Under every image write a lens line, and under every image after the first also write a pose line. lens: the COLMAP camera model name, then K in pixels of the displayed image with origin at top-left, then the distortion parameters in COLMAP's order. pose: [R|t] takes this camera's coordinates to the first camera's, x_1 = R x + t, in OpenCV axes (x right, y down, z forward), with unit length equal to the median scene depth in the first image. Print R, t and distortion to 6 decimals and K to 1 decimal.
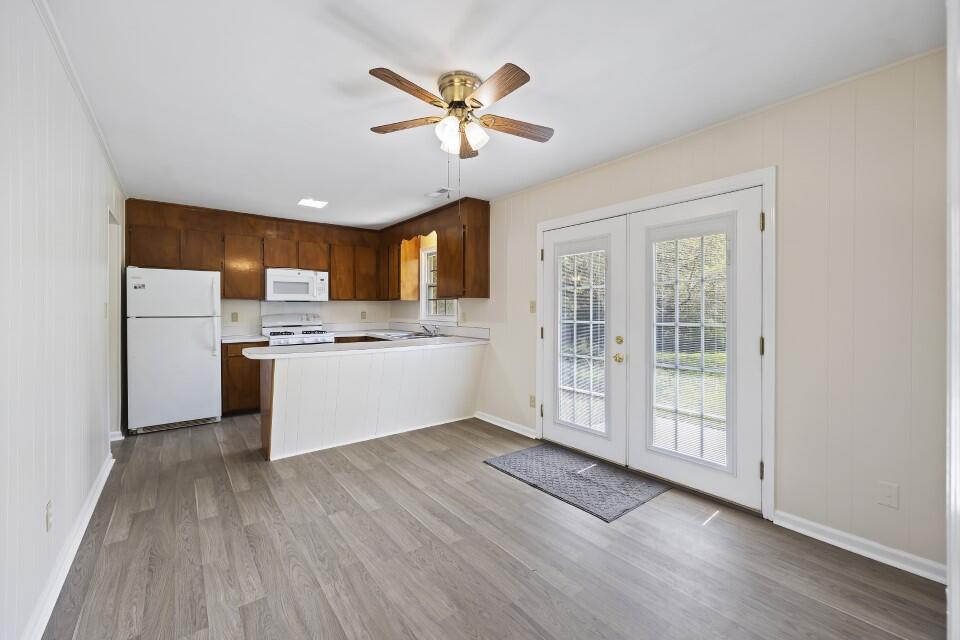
lens RADIAL K [[395.6, 0, 481.3], [0, 395.6, 311.8], [0, 0, 1]] dist [-0.000640, -0.000076]
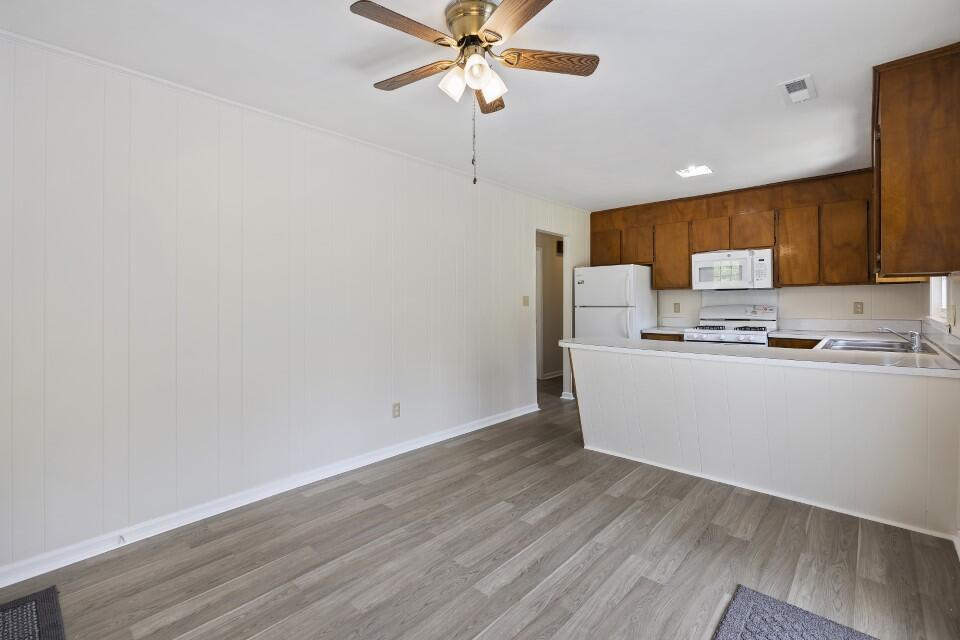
lens RADIAL K [[420.7, 0, 479.7], [0, 420.7, 301.9], [0, 0, 1]] dist [0.001138, 0.000001]
pose [[0.163613, 0.000030, -0.986525, 0.449430], [-0.000314, 1.000000, -0.000022, -0.001256], [0.986525, 0.000313, 0.163613, 0.500336]]
